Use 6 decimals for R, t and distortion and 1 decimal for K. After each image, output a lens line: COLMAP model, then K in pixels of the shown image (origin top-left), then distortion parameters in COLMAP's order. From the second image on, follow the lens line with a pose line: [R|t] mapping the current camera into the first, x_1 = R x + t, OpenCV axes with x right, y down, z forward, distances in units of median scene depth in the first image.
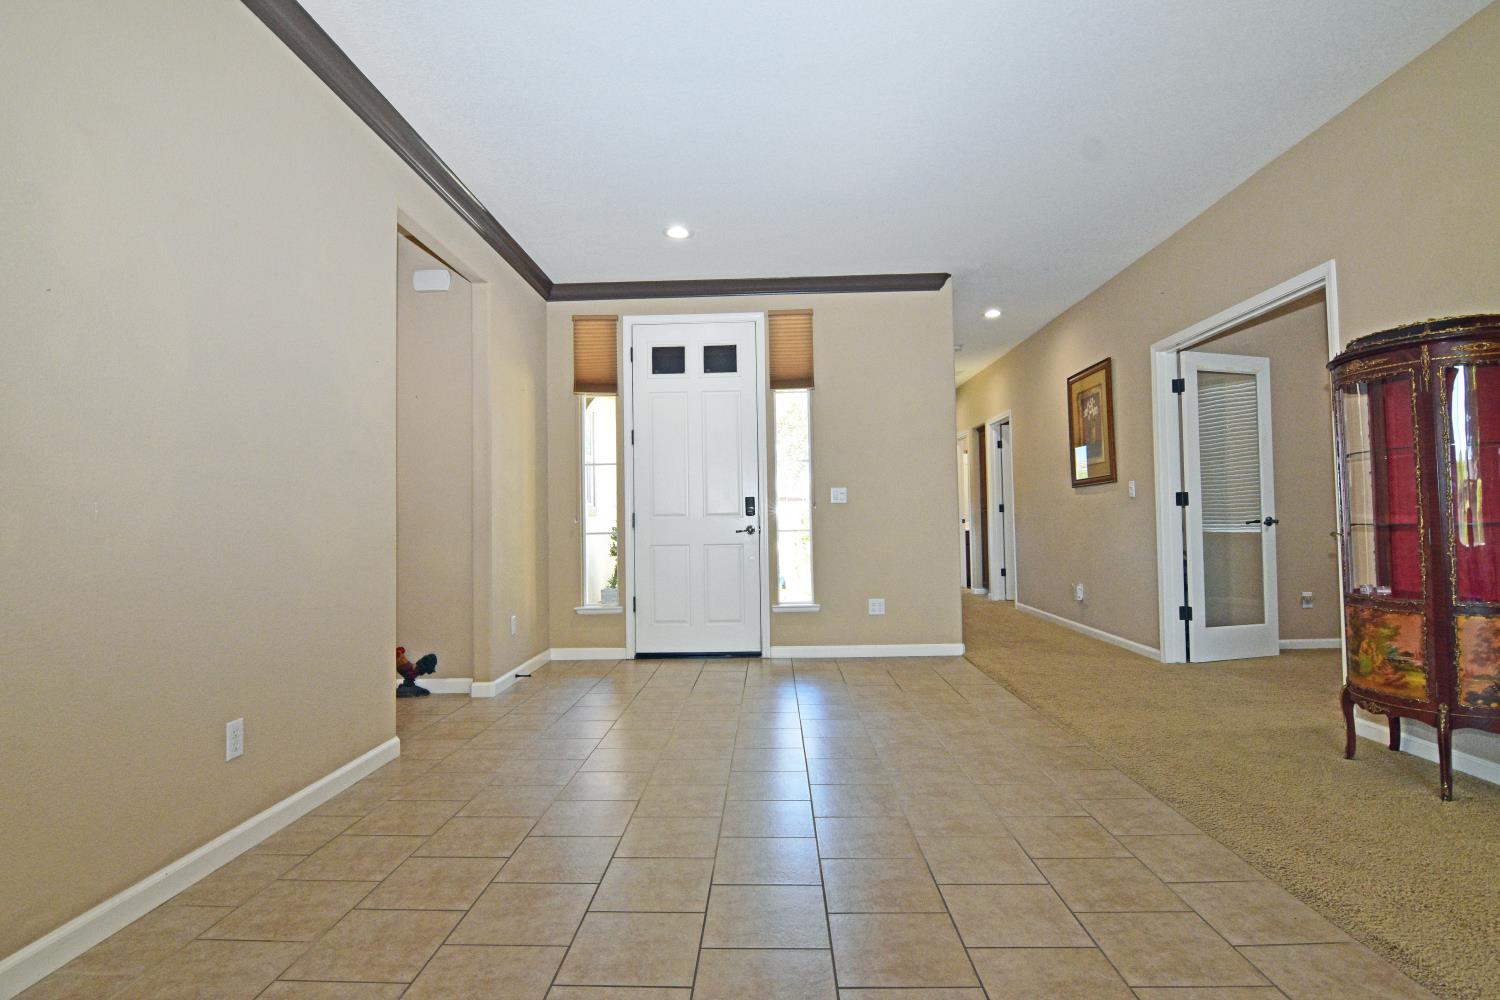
lens RADIAL K [[754.1, 0, 744.9], [0, 754.1, 494.3], [0, 0, 1]] dist [-0.005576, -0.001218]
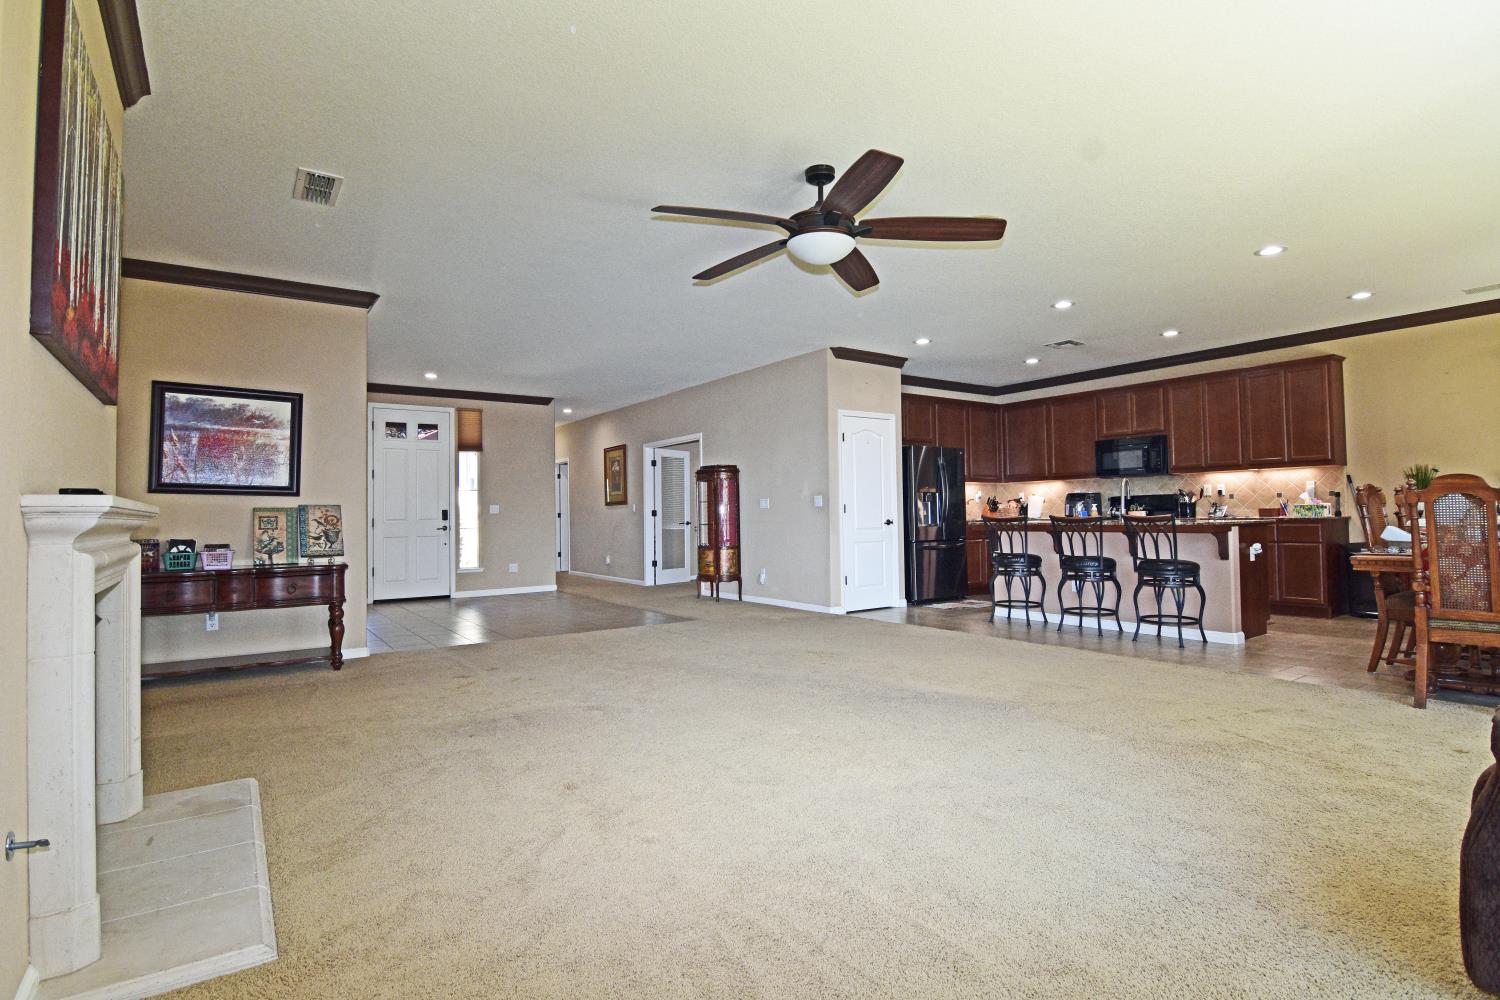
lens RADIAL K [[733.4, 0, 752.2], [0, 733.4, 495.6], [0, 0, 1]] dist [-0.000157, -0.000210]
pose [[0.795065, 0.021868, 0.606130, -0.574097], [-0.020376, 0.999749, -0.009343, -0.035609], [-0.606182, -0.004922, 0.795311, -1.023535]]
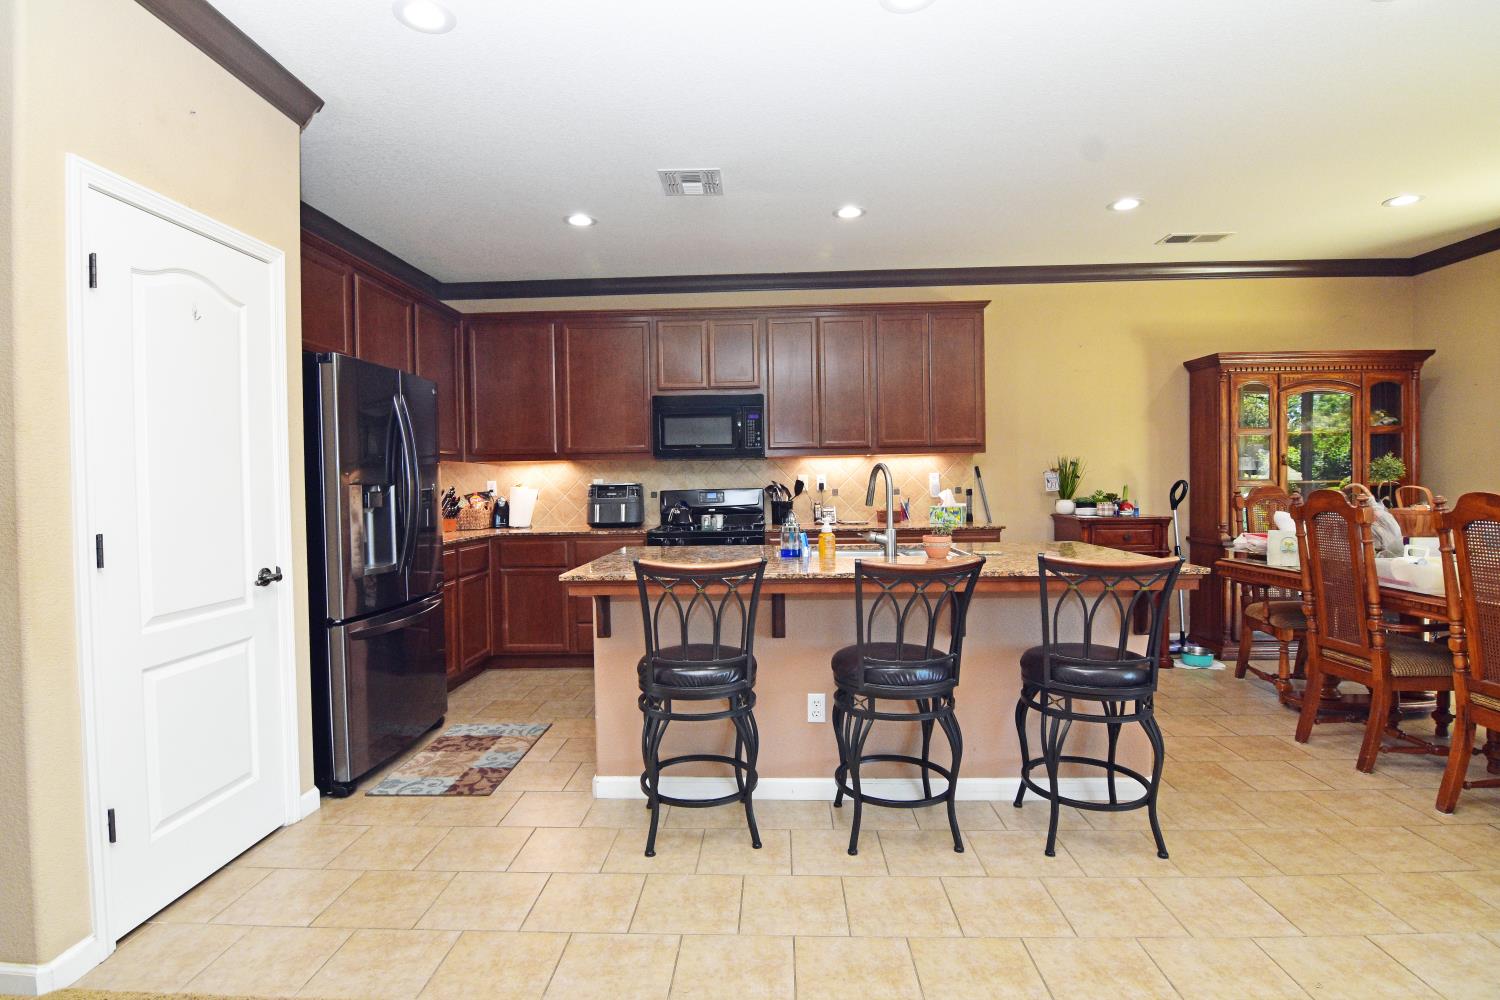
lens RADIAL K [[724.1, 0, 746.1], [0, 724.1, 496.2], [0, 0, 1]] dist [-0.012020, -0.007371]
pose [[0.010938, -0.000981, 0.999940, 0.200785], [-0.019107, 0.999817, 0.001190, -0.066105], [-0.999758, -0.019119, 0.010917, -0.198124]]
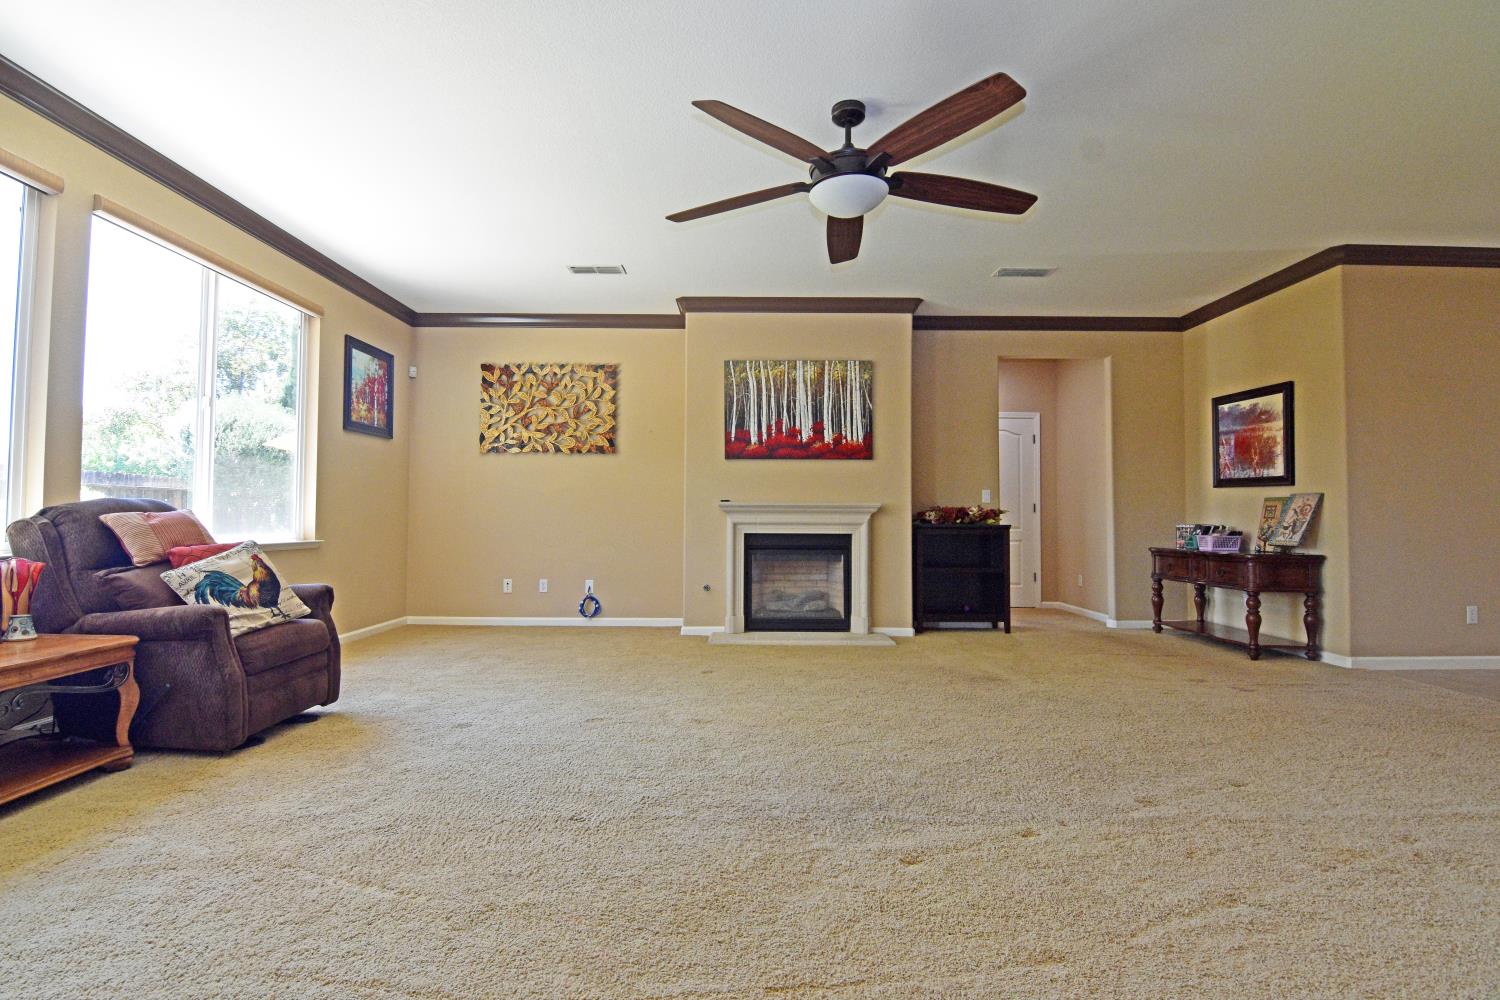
lens RADIAL K [[724.1, 0, 748.7], [0, 724.1, 496.6], [0, 0, 1]] dist [-0.012020, -0.007371]
pose [[0.037985, -0.014749, -0.999169, 0.639499], [0.031337, 0.999417, -0.013561, -0.024616], [0.998787, -0.030796, 0.038425, -0.558133]]
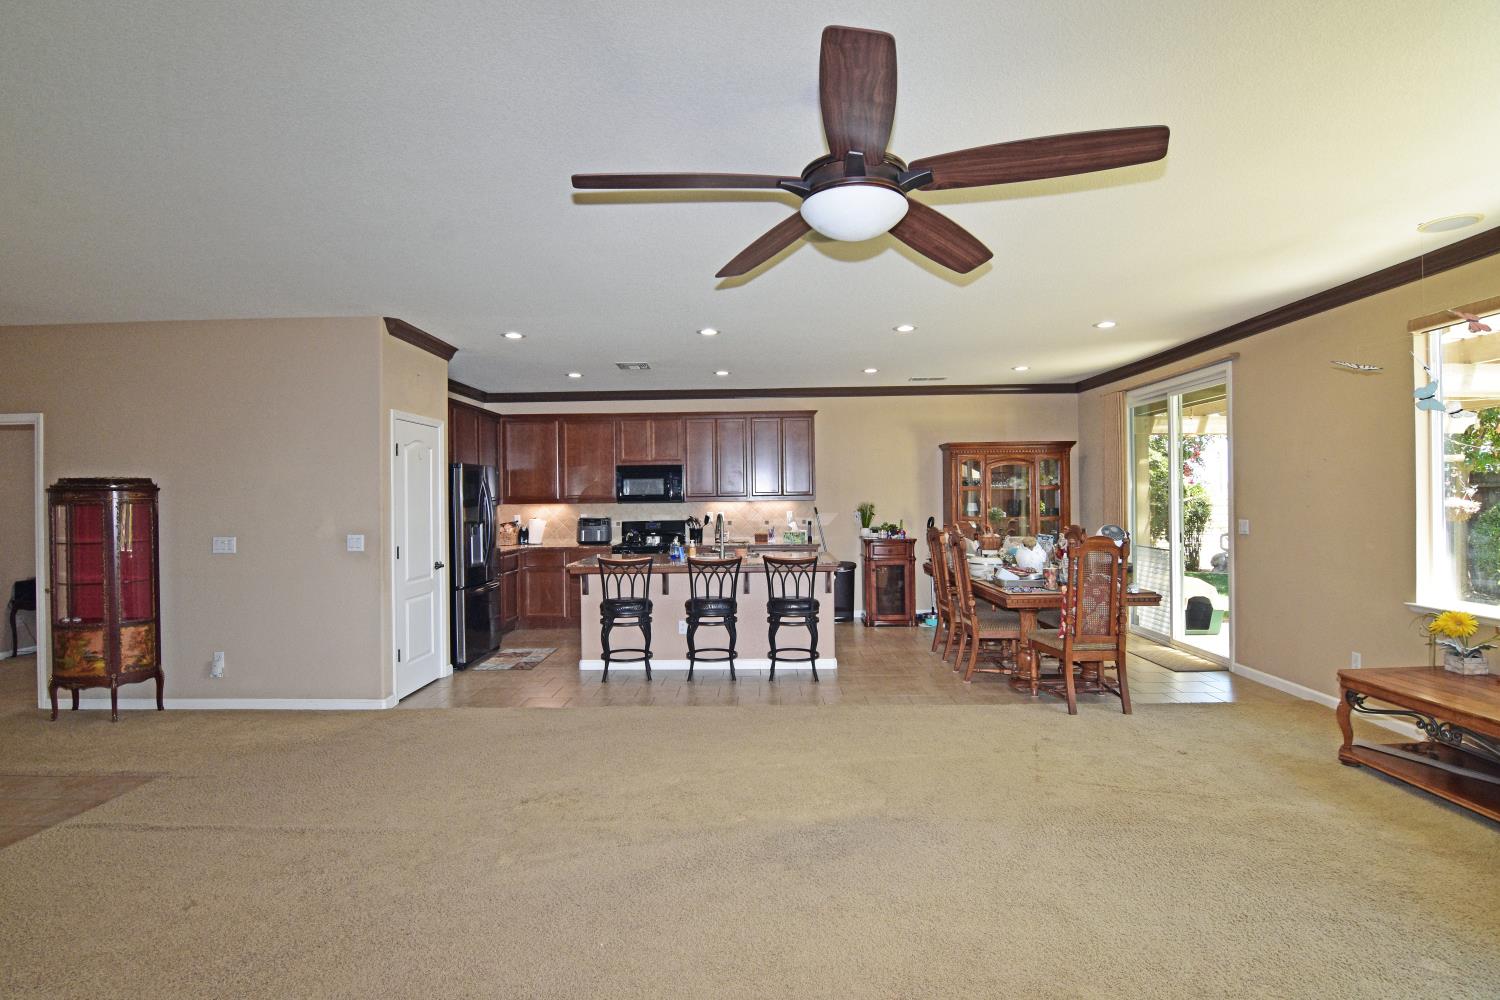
lens RADIAL K [[724.1, 0, 746.1], [0, 724.1, 490.9], [0, 0, 1]] dist [-0.012020, -0.007371]
pose [[-0.005723, 0.029147, 0.999559, -0.541228], [-0.021951, 0.999331, -0.029266, -0.103065], [-0.999743, -0.022109, -0.005080, -0.361535]]
